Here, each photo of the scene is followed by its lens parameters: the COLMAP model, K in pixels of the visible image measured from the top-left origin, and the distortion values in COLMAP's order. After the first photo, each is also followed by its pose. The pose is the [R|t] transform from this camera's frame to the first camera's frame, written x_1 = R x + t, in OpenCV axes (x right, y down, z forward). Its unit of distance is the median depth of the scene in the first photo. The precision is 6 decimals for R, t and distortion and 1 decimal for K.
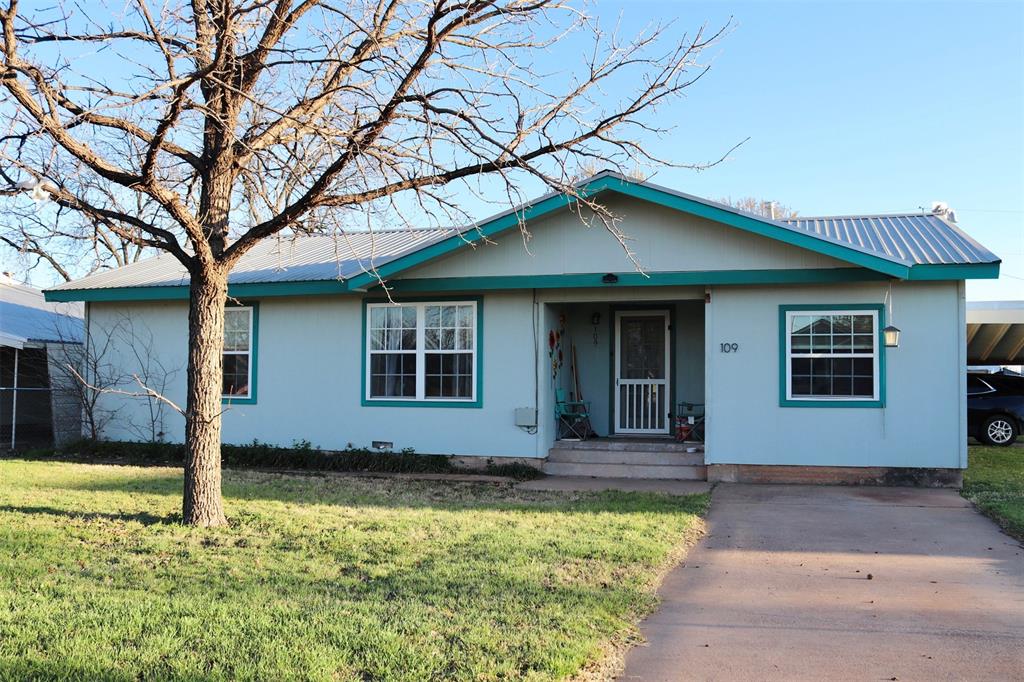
lens RADIAL K [[846.5, 0, 546.7], [0, 846.5, 341.5], [0, 0, 1]] dist [-0.127562, 0.143030]
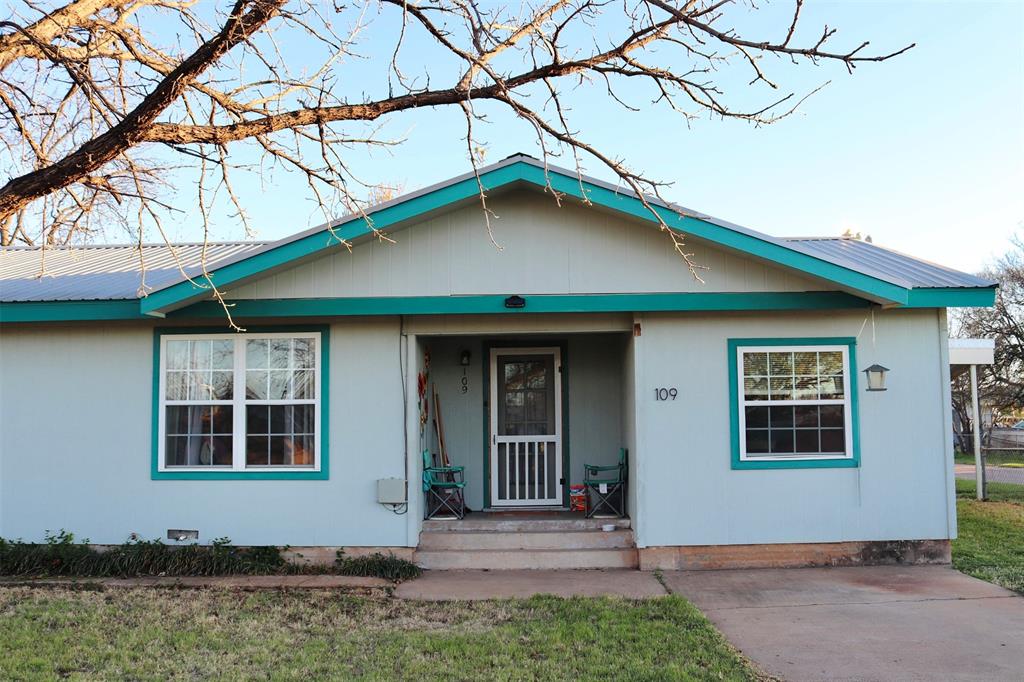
lens RADIAL K [[888.8, 0, 512.0], [0, 888.8, 341.0], [0, 0, 1]] dist [-0.129462, 0.116557]
pose [[0.973625, 0.006532, 0.228060, -0.099919], [0.005915, 0.998532, -0.053850, 0.001749], [-0.228077, 0.053779, 0.972157, 0.231651]]
